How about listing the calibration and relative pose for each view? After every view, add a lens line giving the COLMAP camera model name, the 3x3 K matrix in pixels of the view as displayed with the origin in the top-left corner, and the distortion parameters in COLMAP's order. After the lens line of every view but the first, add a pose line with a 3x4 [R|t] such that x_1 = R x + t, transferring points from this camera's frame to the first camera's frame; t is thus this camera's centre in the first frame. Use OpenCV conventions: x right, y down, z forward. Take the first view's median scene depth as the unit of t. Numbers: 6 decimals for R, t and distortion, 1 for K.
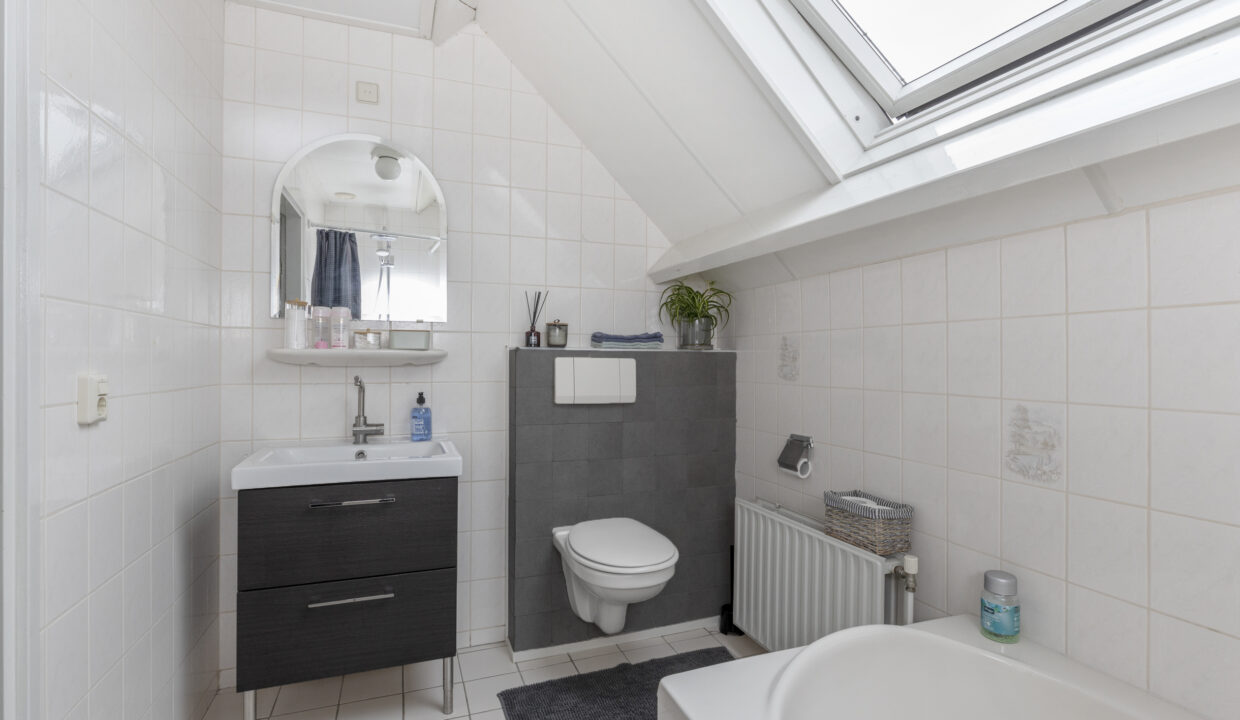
lens RADIAL K [[579.6, 0, 621.1], [0, 579.6, 358.5], [0, 0, 1]] dist [-0.004704, 0.000071]
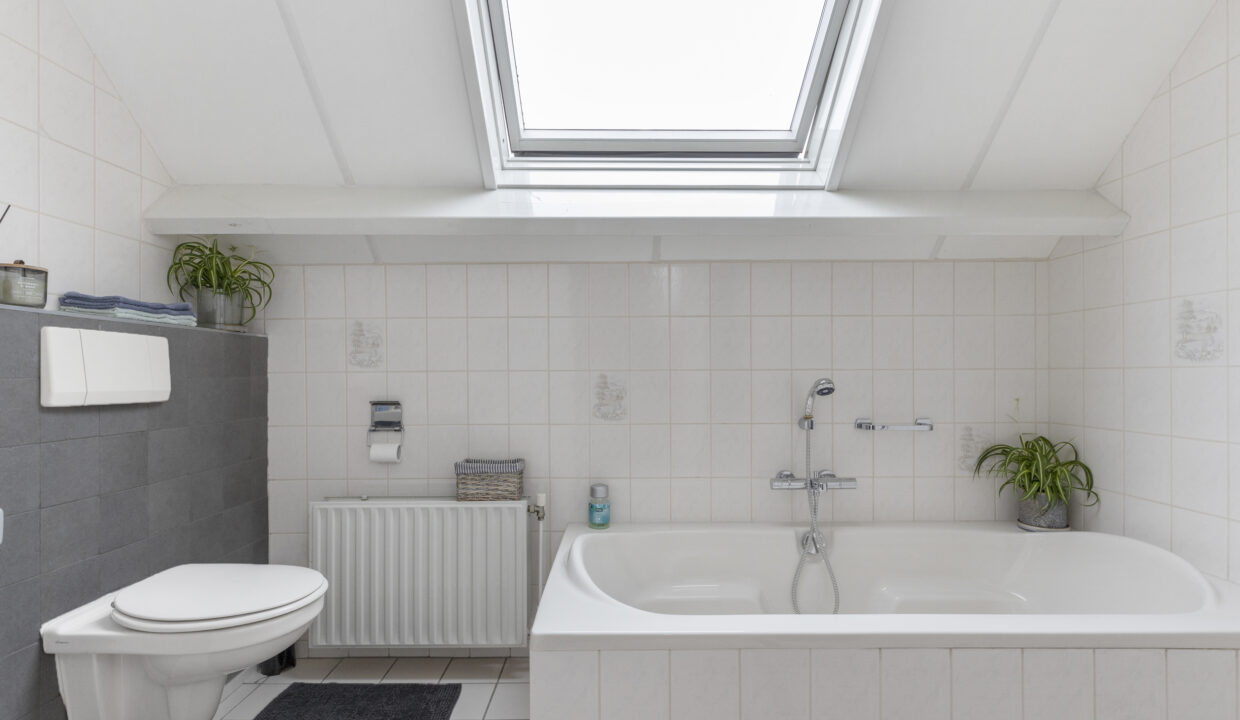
lens RADIAL K [[569.2, 0, 622.6], [0, 569.2, 370.2], [0, 0, 1]] dist [0.005503, -0.000407]
pose [[0.346087, -0.001960, 0.938200, -0.443190], [0.006021, 0.999982, -0.000132, 0.044472], [-0.938183, 0.005694, 0.346093, 0.261817]]
